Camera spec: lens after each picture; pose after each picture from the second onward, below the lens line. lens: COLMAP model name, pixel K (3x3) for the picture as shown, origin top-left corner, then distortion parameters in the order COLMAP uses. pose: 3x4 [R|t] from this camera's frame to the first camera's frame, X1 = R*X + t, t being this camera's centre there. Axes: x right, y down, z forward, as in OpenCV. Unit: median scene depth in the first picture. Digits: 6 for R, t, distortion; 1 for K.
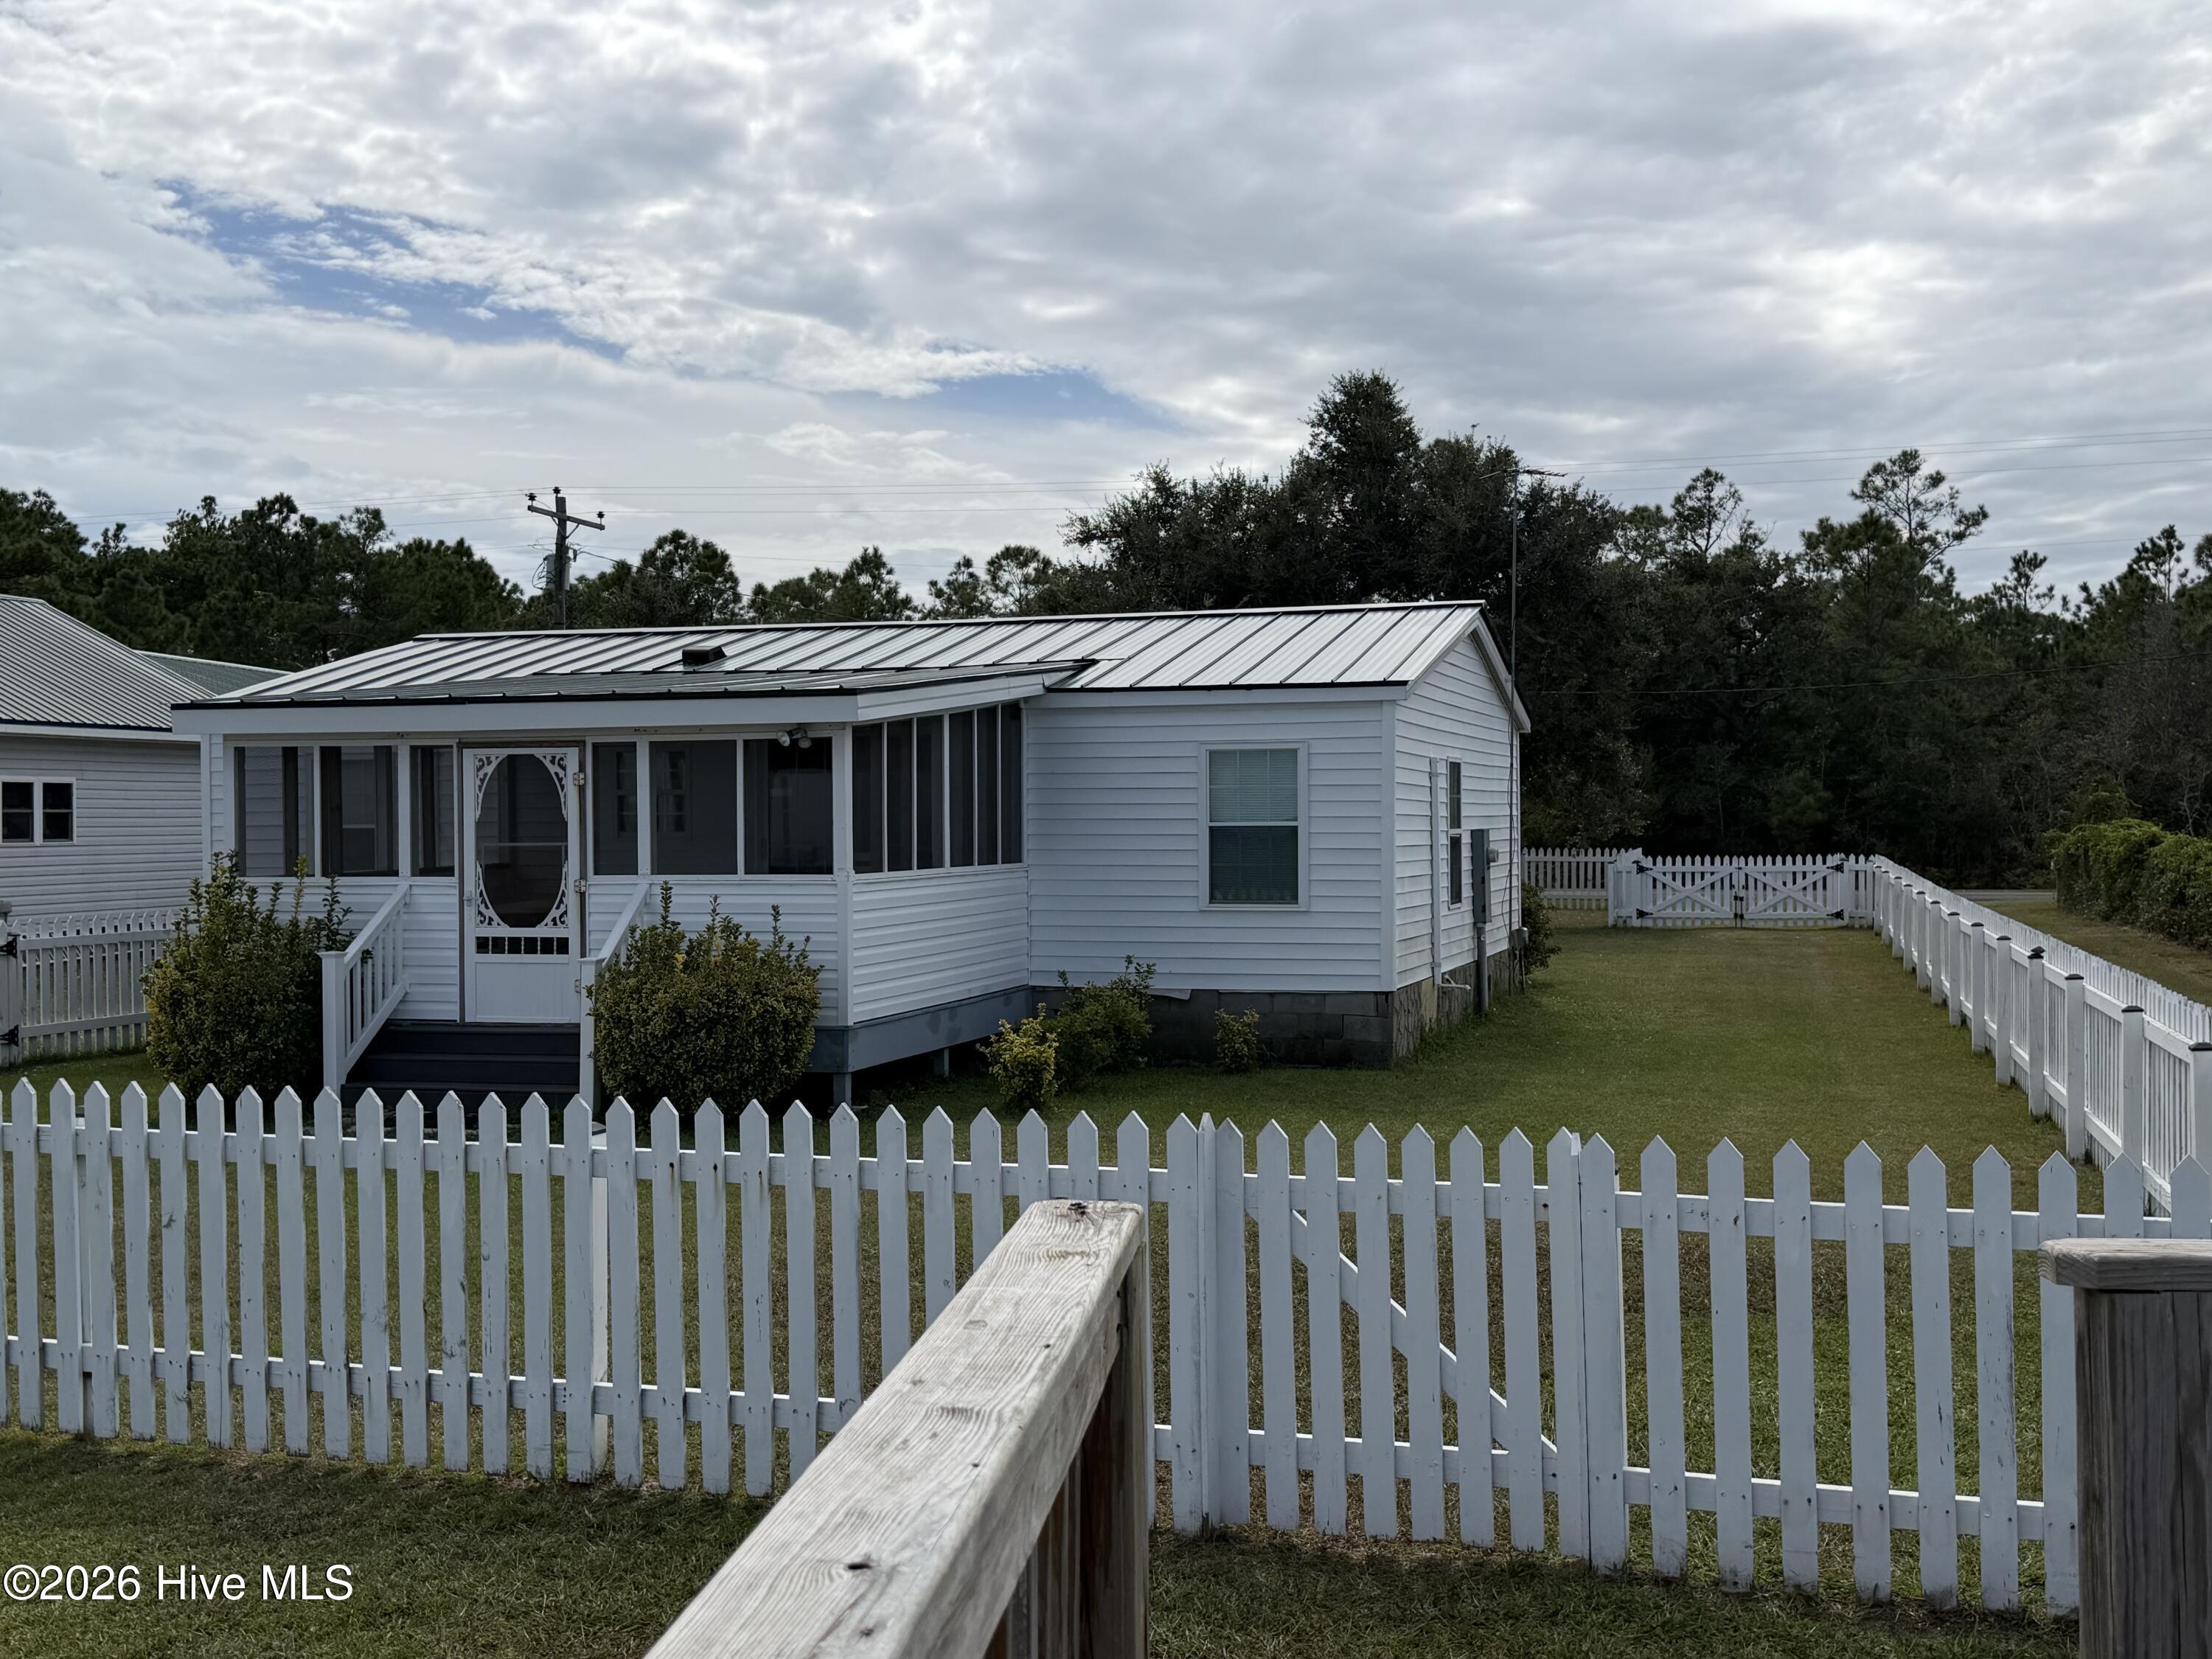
lens RADIAL K [[2406.7, 0, 1107.6], [0, 2406.7, 841.3], [0, 0, 1]] dist [0.086804, 0.000000]
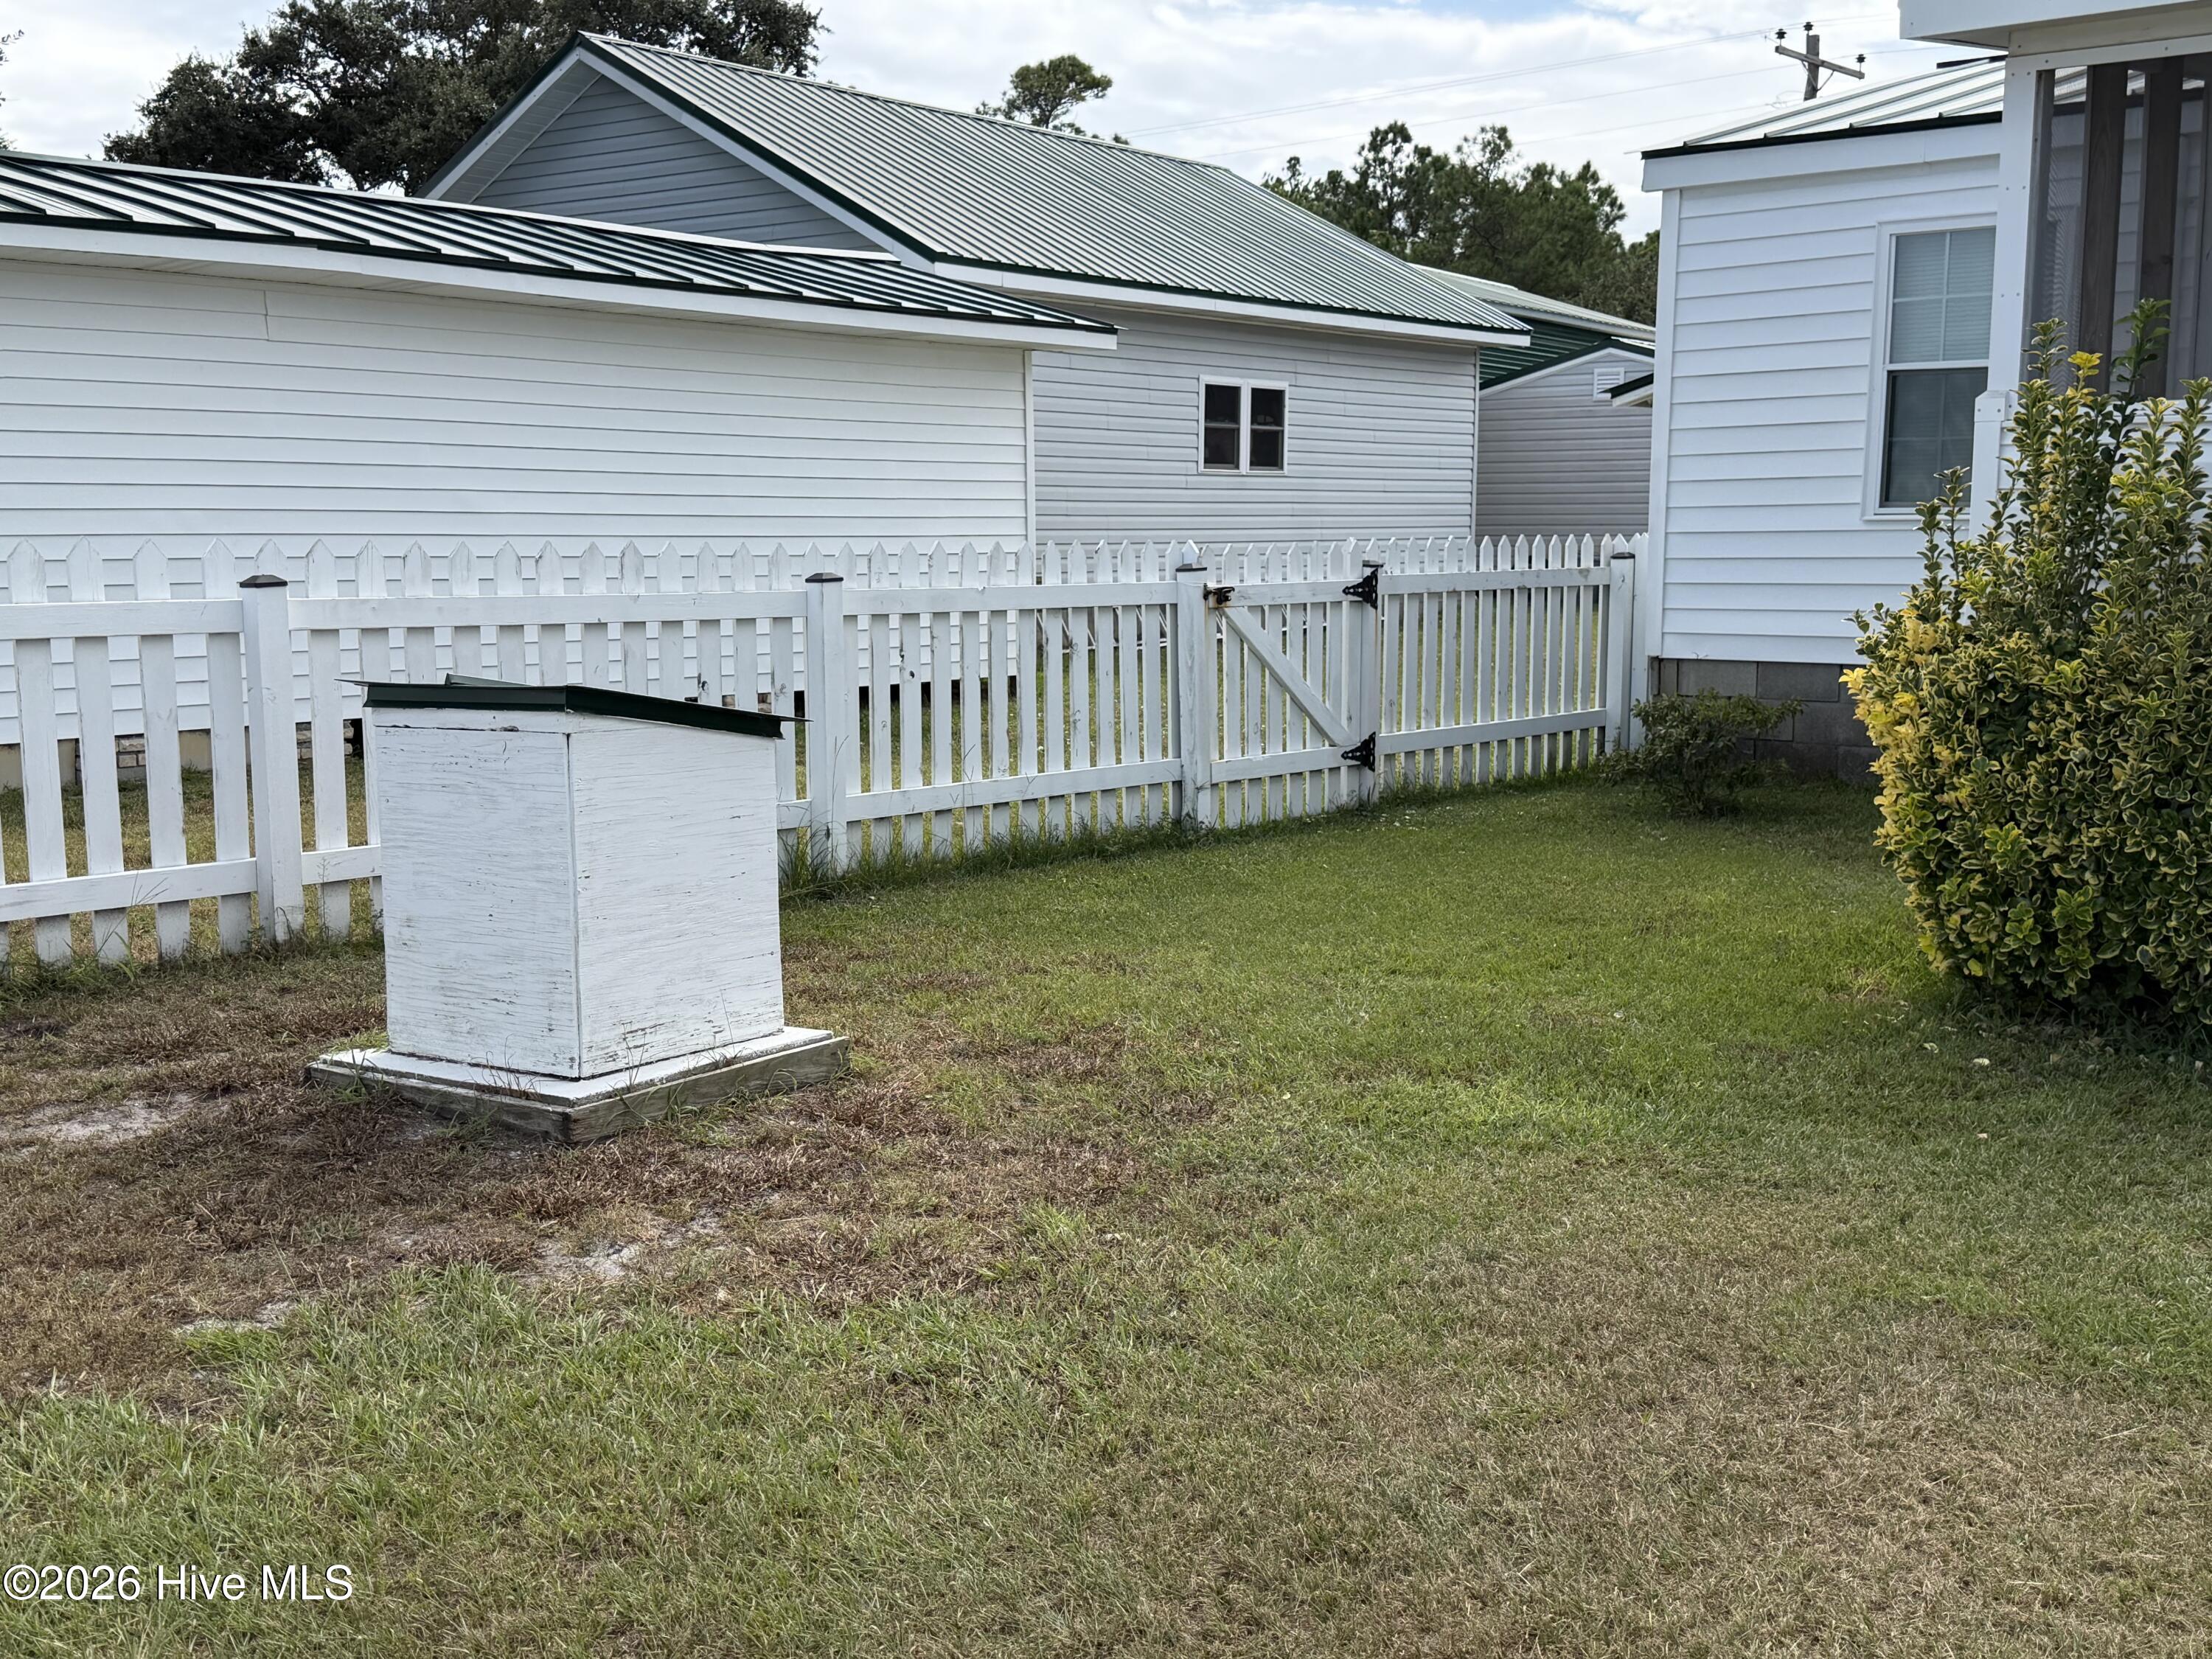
lens RADIAL K [[2406.7, 0, 1104.4], [0, 2406.7, 831.2], [0, 0, 1]] dist [0.086804, 0.000000]
pose [[0.916185, 0.055554, -0.396886, -0.111838], [-0.007034, 0.992422, 0.122677, 0.012316], [0.400694, -0.109603, 0.909633, 0.190304]]
